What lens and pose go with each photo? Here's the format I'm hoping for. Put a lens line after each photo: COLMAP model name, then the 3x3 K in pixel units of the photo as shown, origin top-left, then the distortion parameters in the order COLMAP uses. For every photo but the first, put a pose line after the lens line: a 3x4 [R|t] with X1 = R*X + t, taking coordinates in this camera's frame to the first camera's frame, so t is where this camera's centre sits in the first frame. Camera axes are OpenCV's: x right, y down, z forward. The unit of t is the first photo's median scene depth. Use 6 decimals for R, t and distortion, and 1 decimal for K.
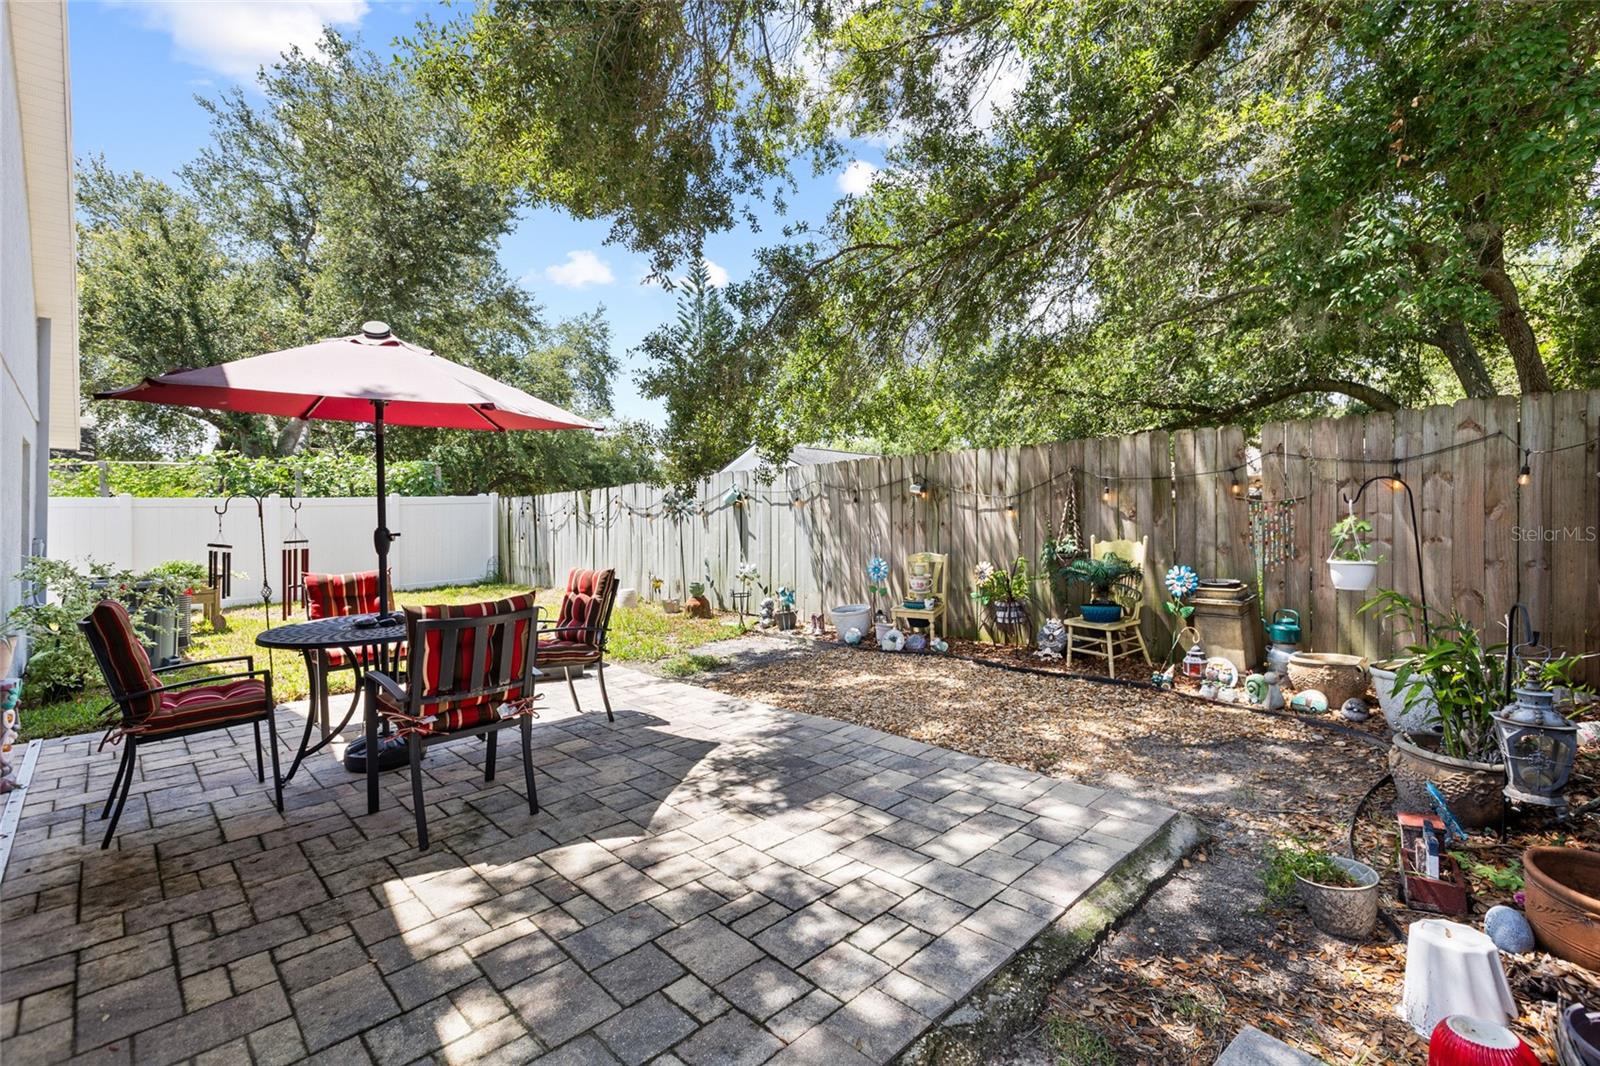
lens RADIAL K [[724.4, 0, 803.3], [0, 724.4, 526.4], [0, 0, 1]] dist [0.005052, -0.000893]
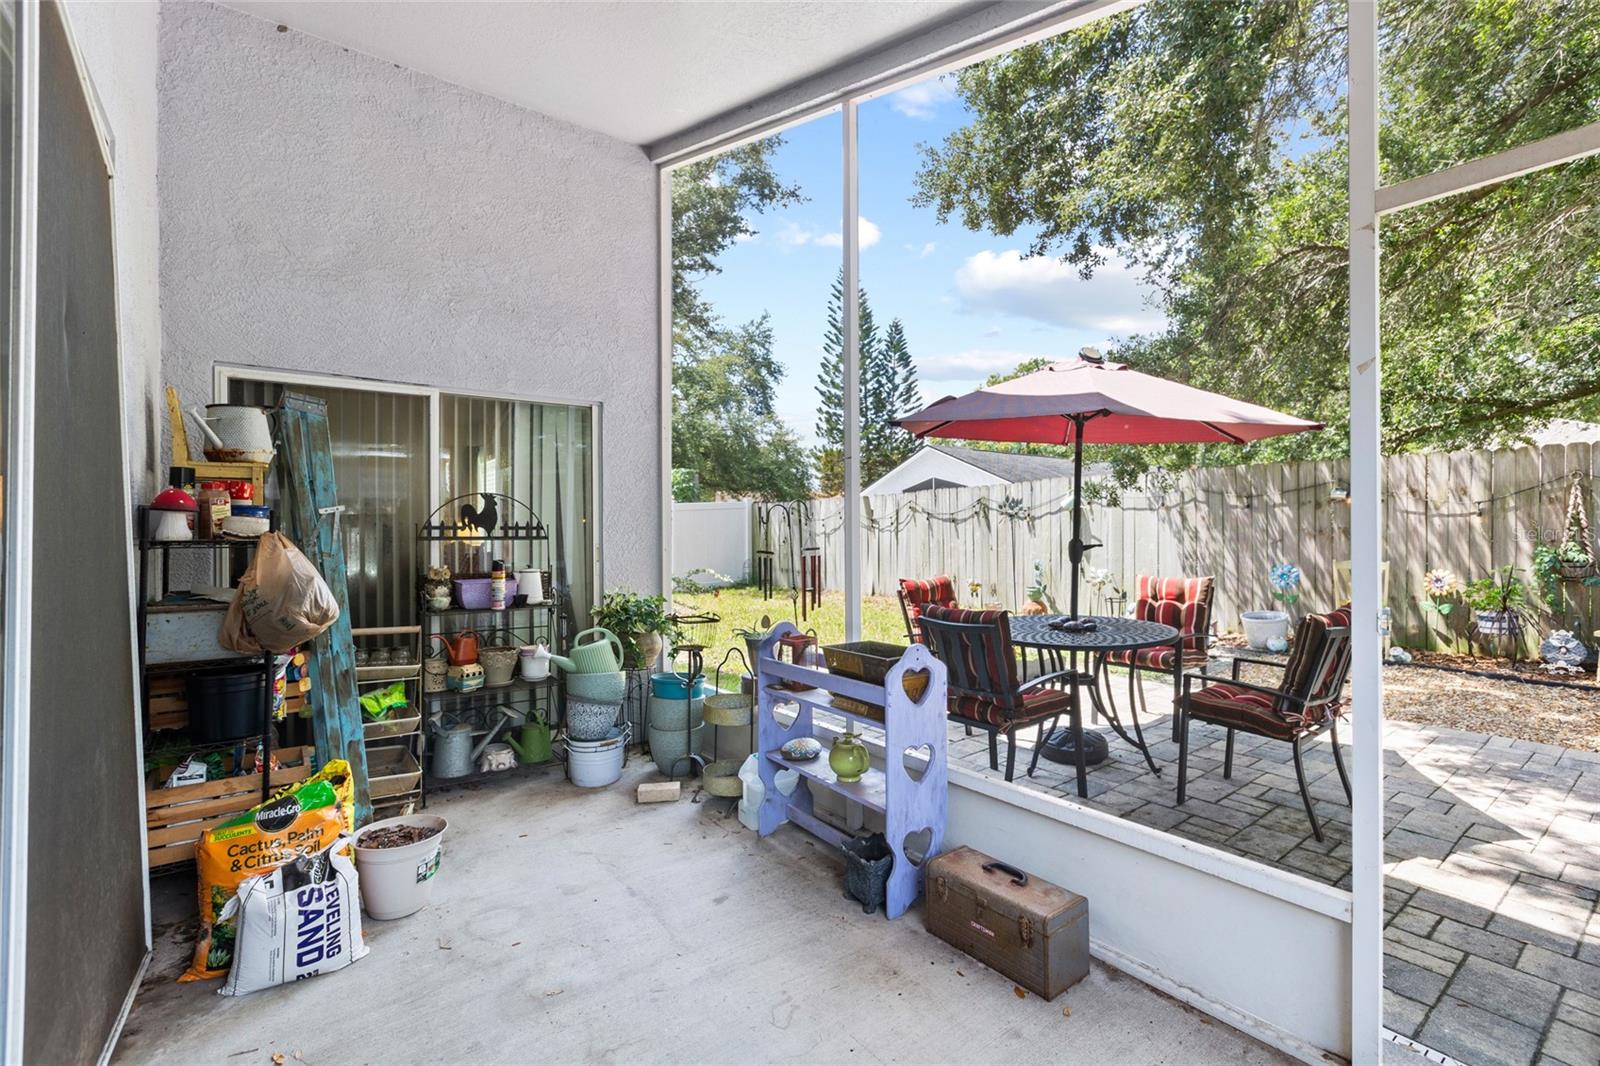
lens RADIAL K [[724.4, 0, 797.6], [0, 724.4, 537.4], [0, 0, 1]] dist [0.005052, -0.000893]
pose [[0.992575, 0.001249, -0.121624, -1.028550], [0.000499, 0.999897, 0.014341, -0.018144], [0.121629, -0.014295, 0.992473, -0.140901]]
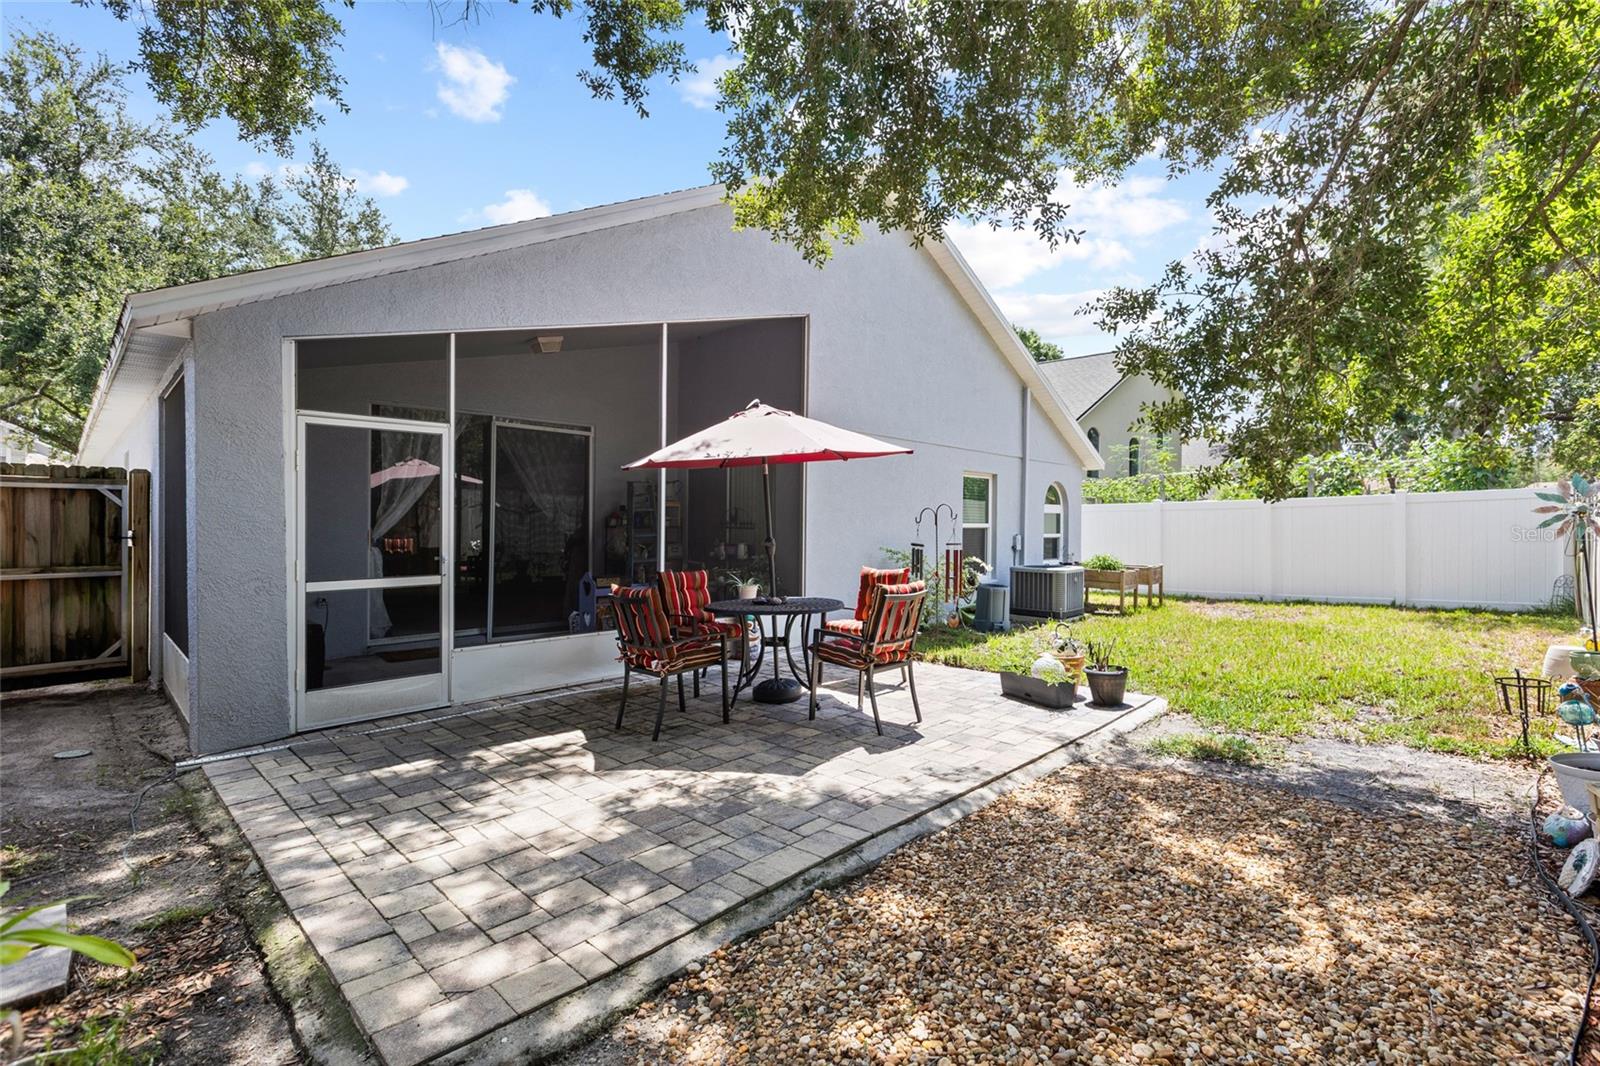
lens RADIAL K [[724.4, 0, 813.4], [0, 724.4, 526.2], [0, 0, 1]] dist [0.005052, -0.000893]
pose [[0.022313, 0.014760, -0.999642, 1.003678], [-0.004597, 0.999882, 0.014661, -0.046203], [0.999740, 0.004269, 0.022378, 1.218626]]
